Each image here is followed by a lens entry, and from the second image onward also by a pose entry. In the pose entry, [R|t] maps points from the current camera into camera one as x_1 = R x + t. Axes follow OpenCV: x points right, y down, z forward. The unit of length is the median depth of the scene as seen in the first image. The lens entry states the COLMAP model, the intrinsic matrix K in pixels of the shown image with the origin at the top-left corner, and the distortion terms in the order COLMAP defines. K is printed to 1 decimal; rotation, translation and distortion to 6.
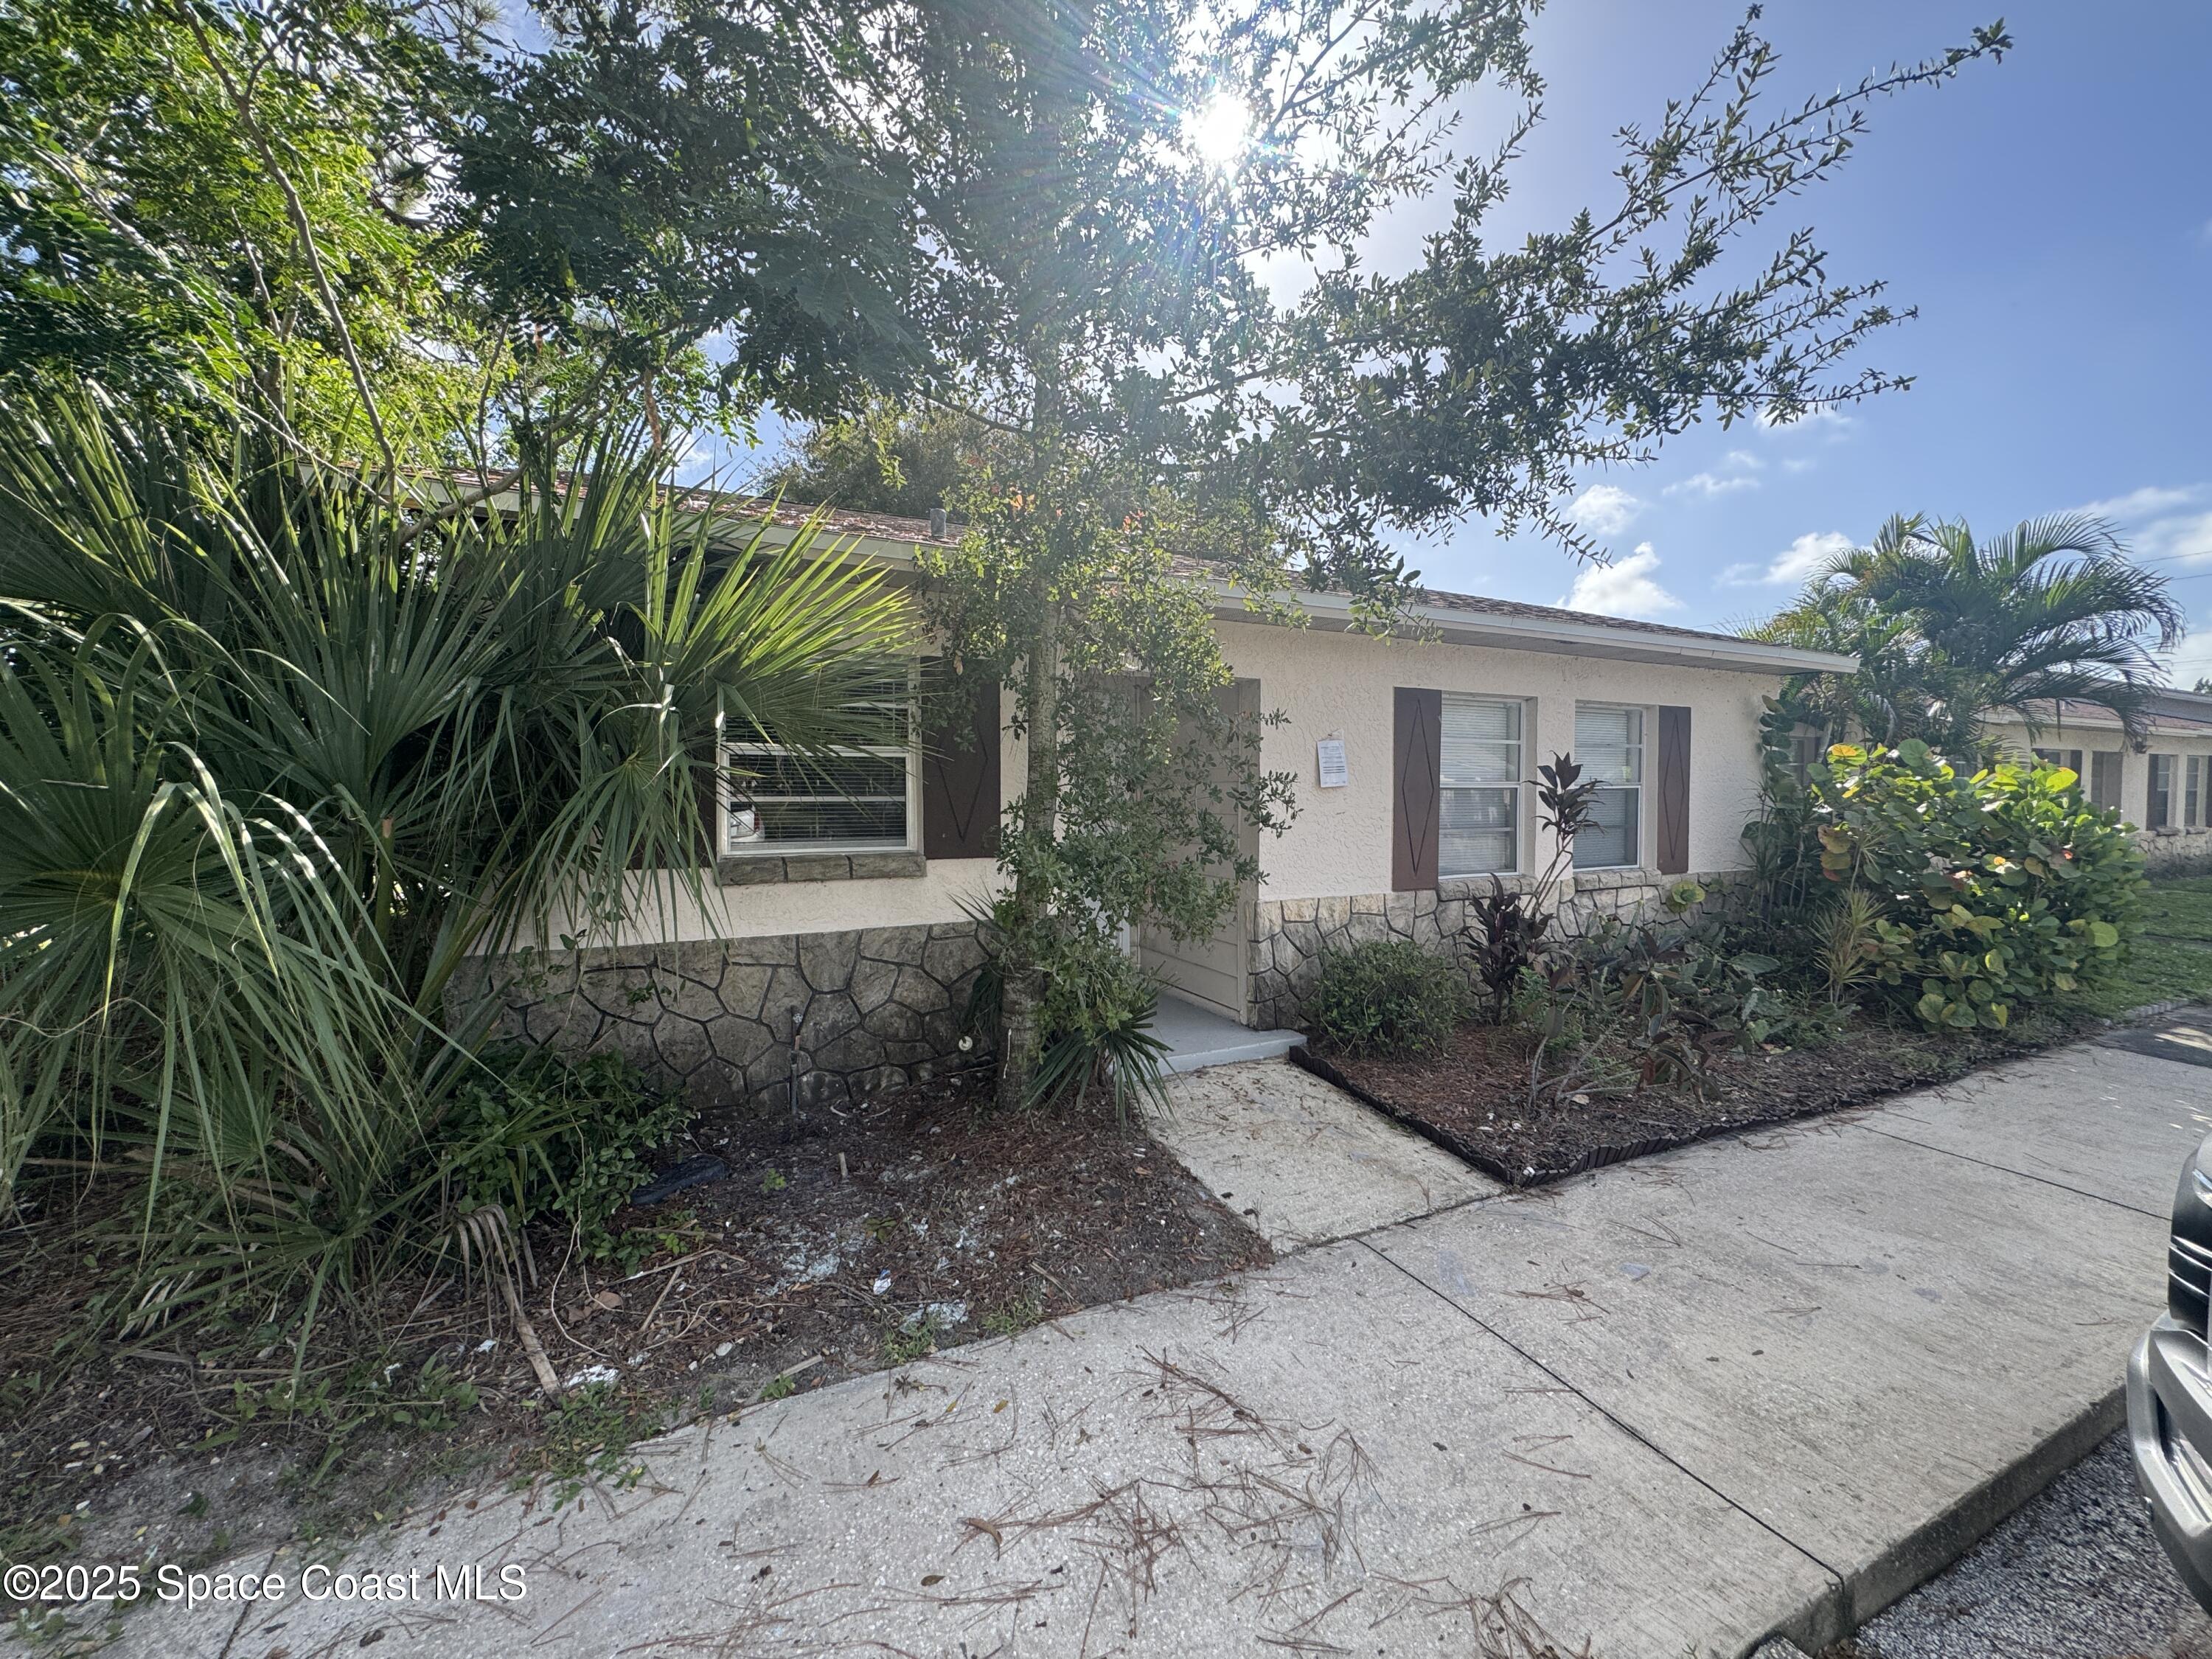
lens RADIAL K [[875.3, 0, 1108.2], [0, 875.3, 821.5], [0, 0, 1]] dist [-0.000669, 0.000435]
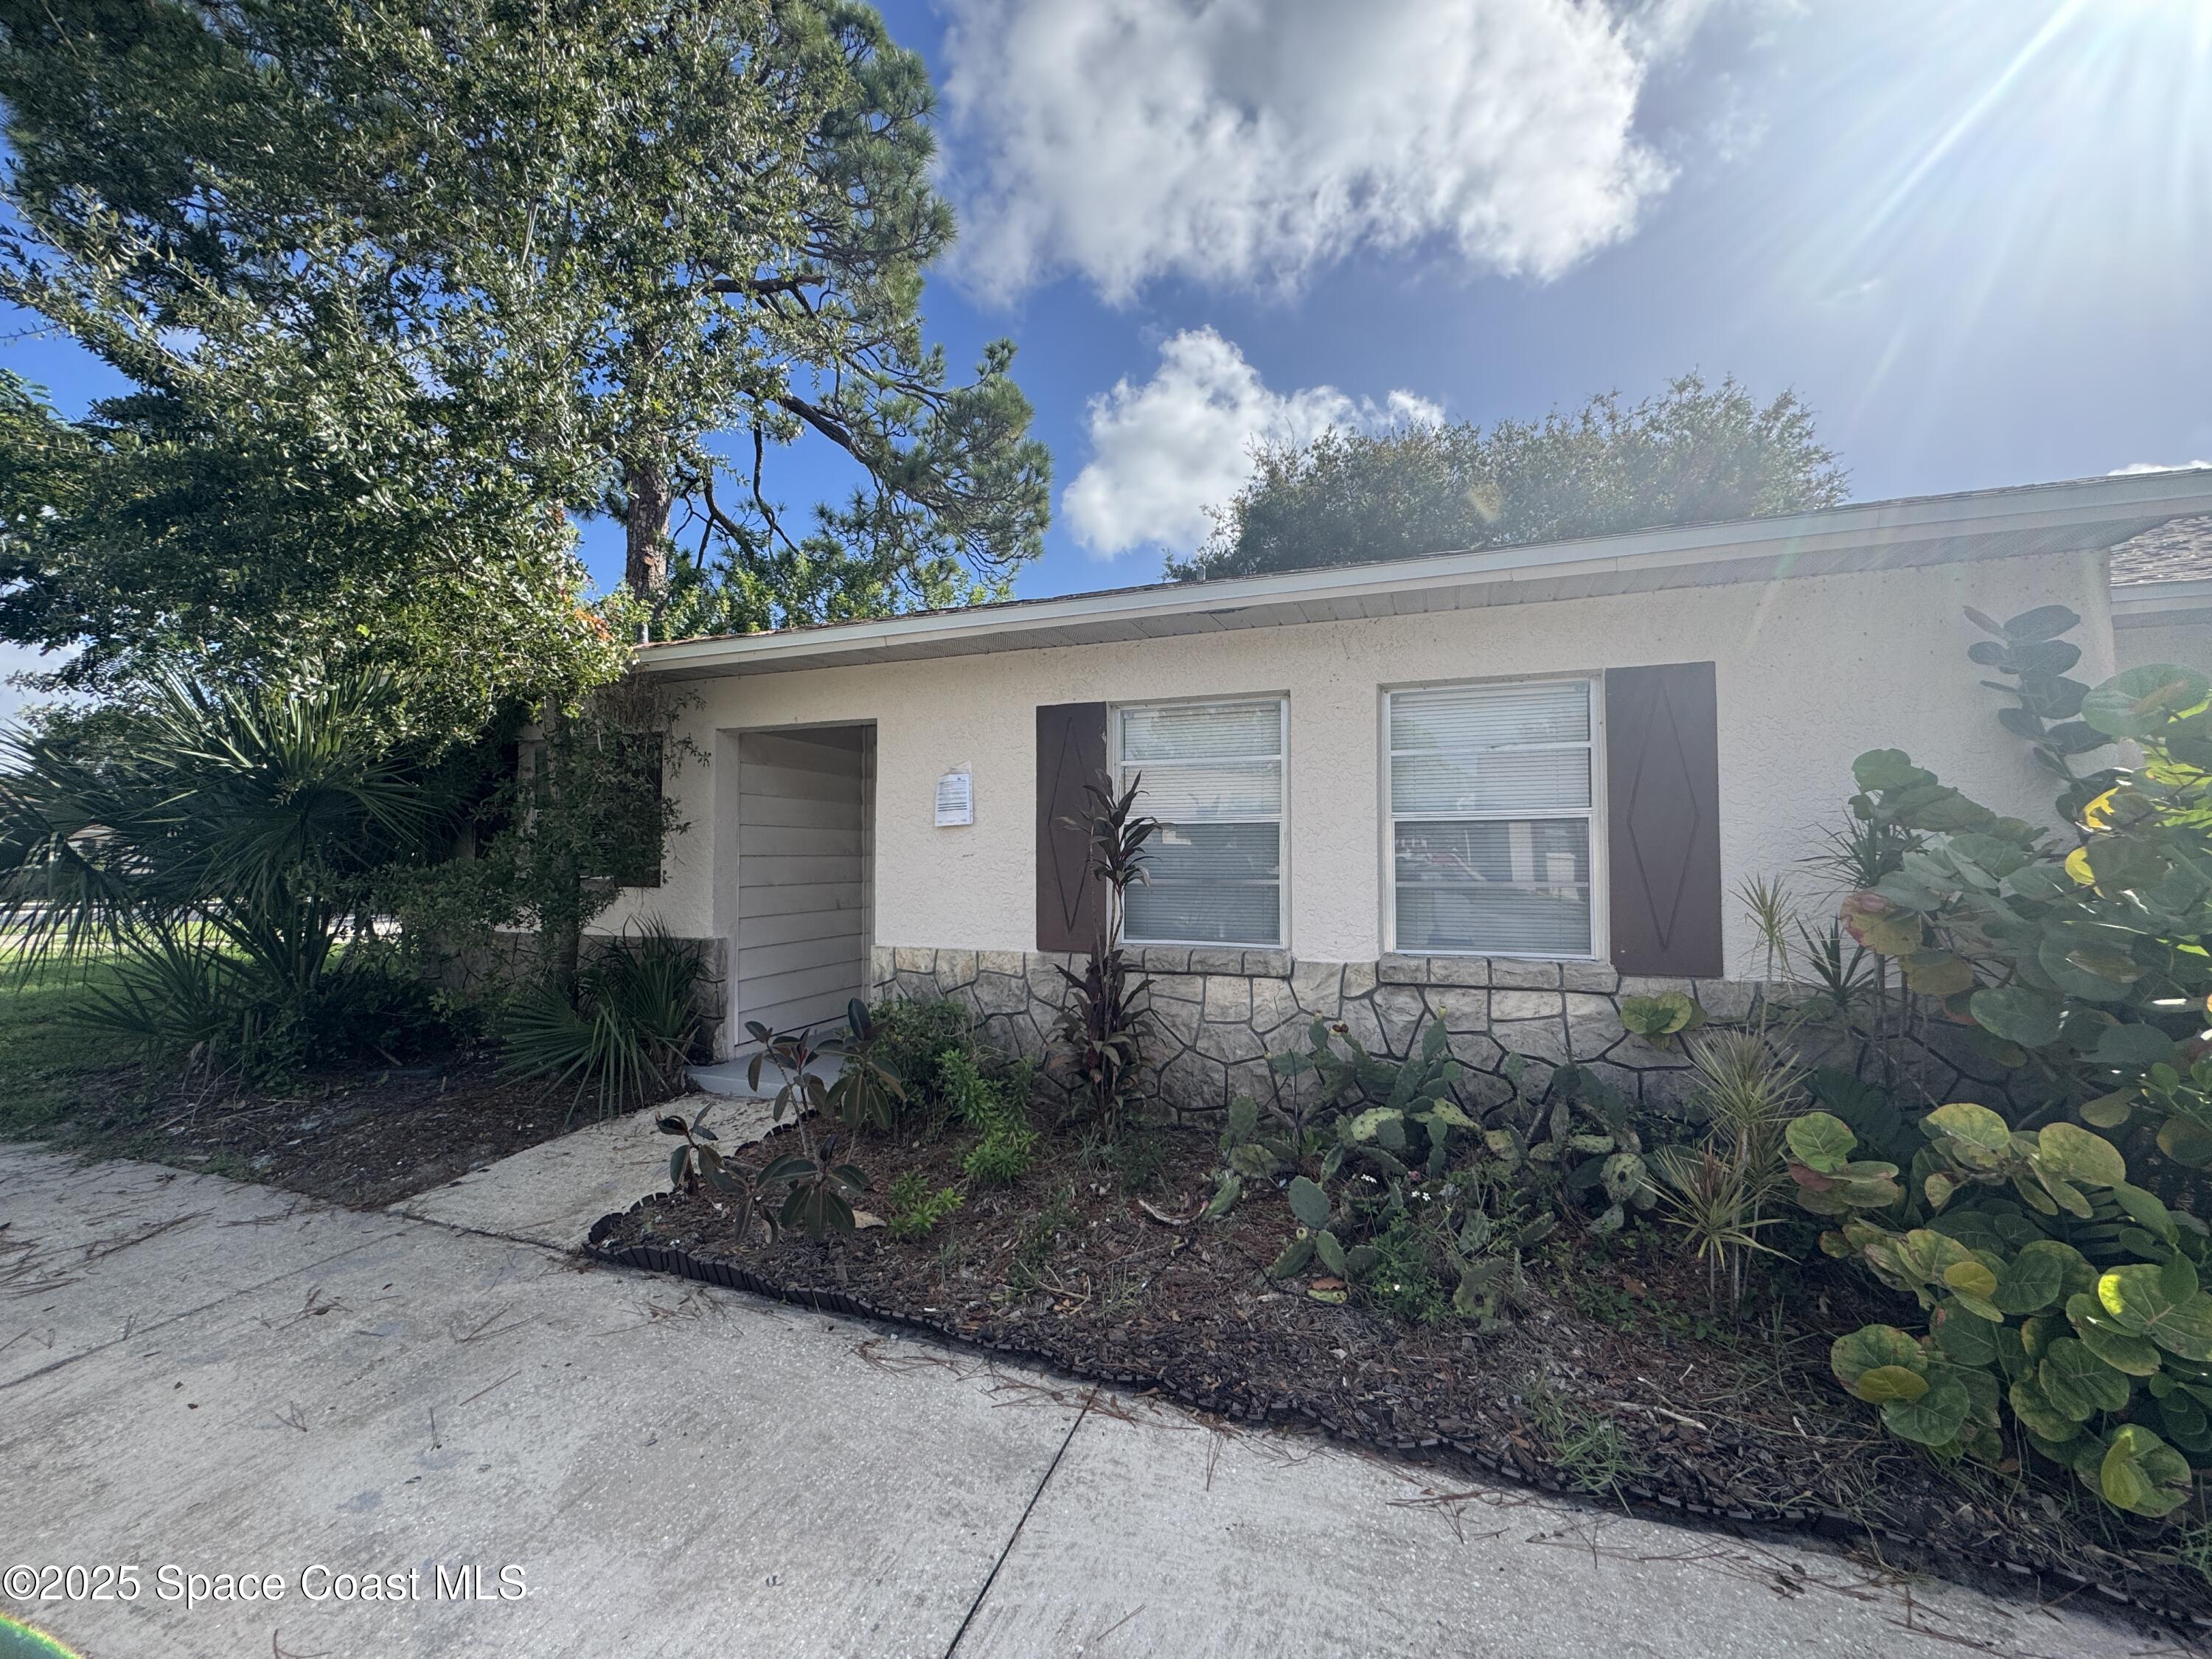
lens RADIAL K [[875.3, 0, 1099.7], [0, 875.3, 835.1], [0, 0, 1]] dist [-0.000669, 0.000435]
pose [[0.695251, -0.009164, -0.718708, 1.009702], [-0.017241, 0.999418, -0.029421, -0.006513], [0.718560, 0.032846, 0.694689, 0.483657]]
